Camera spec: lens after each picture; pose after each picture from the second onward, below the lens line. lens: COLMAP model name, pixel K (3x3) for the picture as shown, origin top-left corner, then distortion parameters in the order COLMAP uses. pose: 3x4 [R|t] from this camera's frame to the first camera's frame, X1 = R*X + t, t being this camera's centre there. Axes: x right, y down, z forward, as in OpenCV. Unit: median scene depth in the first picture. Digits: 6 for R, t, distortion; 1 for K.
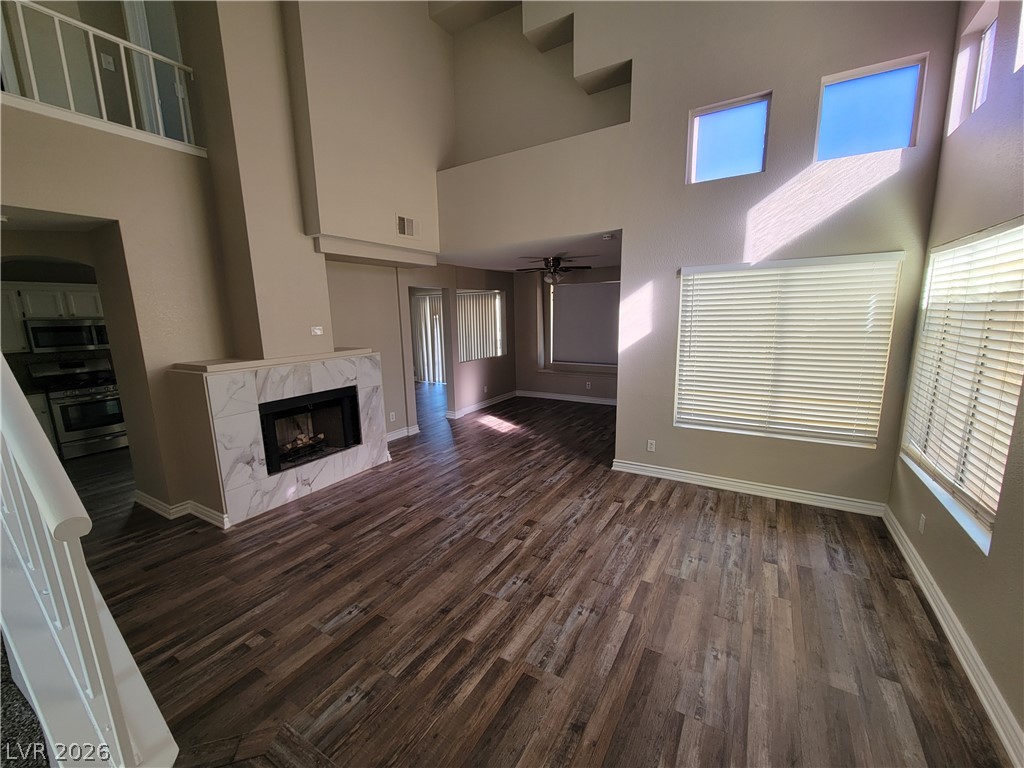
lens RADIAL K [[417.7, 0, 513.4], [0, 417.7, 388.8], [0, 0, 1]] dist [0.002089, -0.002478]
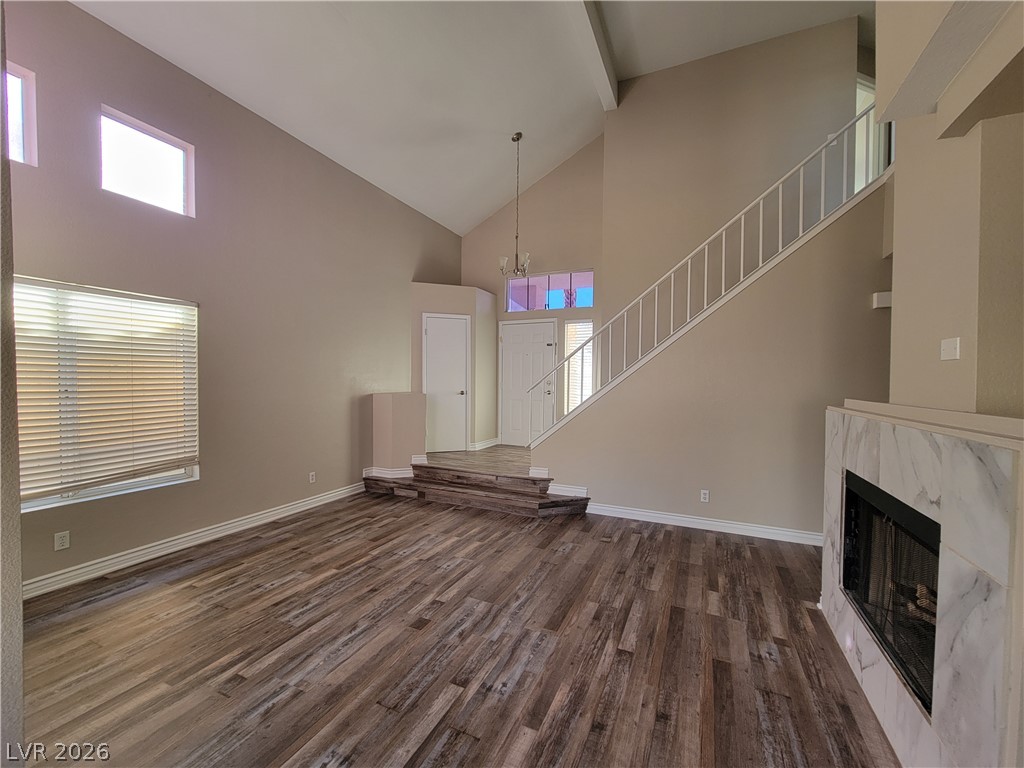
lens RADIAL K [[417.7, 0, 509.5], [0, 417.7, 384.1], [0, 0, 1]] dist [0.002089, -0.002478]
pose [[-0.994946, 0.016928, -0.098972, -0.053748], [-0.002575, 0.981061, 0.193682, -0.245043], [0.100376, 0.192958, -0.976059, 1.811910]]
